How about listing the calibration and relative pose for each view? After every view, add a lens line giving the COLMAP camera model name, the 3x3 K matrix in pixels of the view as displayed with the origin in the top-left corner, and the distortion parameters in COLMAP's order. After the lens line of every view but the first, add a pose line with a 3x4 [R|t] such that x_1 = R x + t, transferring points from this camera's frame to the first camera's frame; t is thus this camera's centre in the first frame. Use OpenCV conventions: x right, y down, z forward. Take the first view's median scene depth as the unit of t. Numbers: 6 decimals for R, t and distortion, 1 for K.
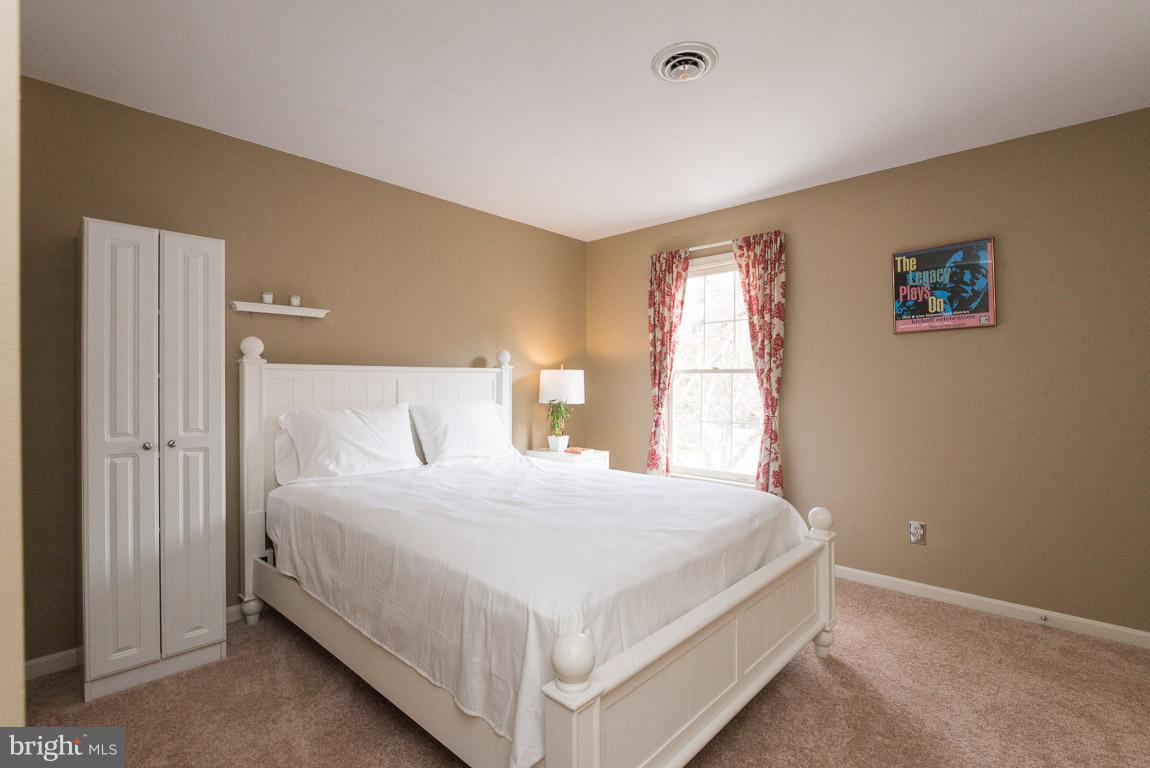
lens RADIAL K [[525.4, 0, 579.1], [0, 525.4, 380.9], [0, 0, 1]] dist [-0.011305, -0.002887]
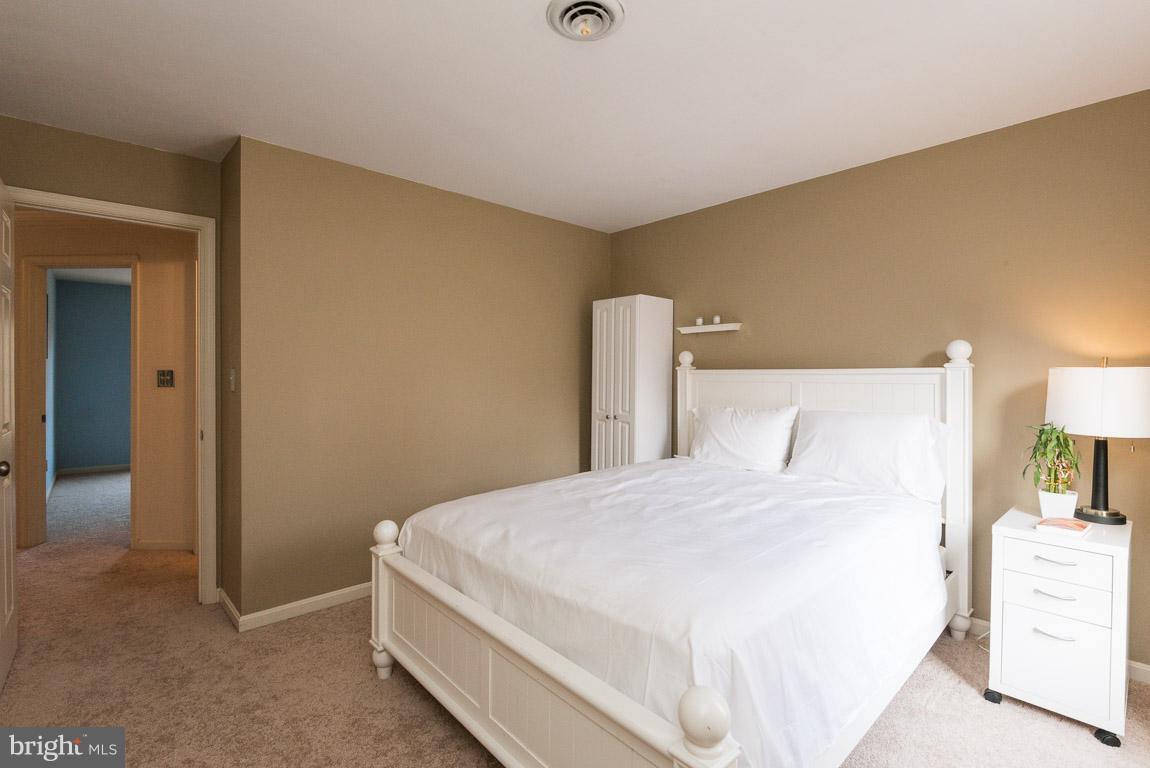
lens RADIAL K [[525.4, 0, 579.0], [0, 525.4, 382.6], [0, 0, 1]] dist [-0.011305, -0.002887]
pose [[-0.093225, 0.003096, -0.995640, 0.790477], [-0.014745, 0.999881, 0.004490, -0.001969], [0.995536, 0.015100, -0.093169, 0.828899]]
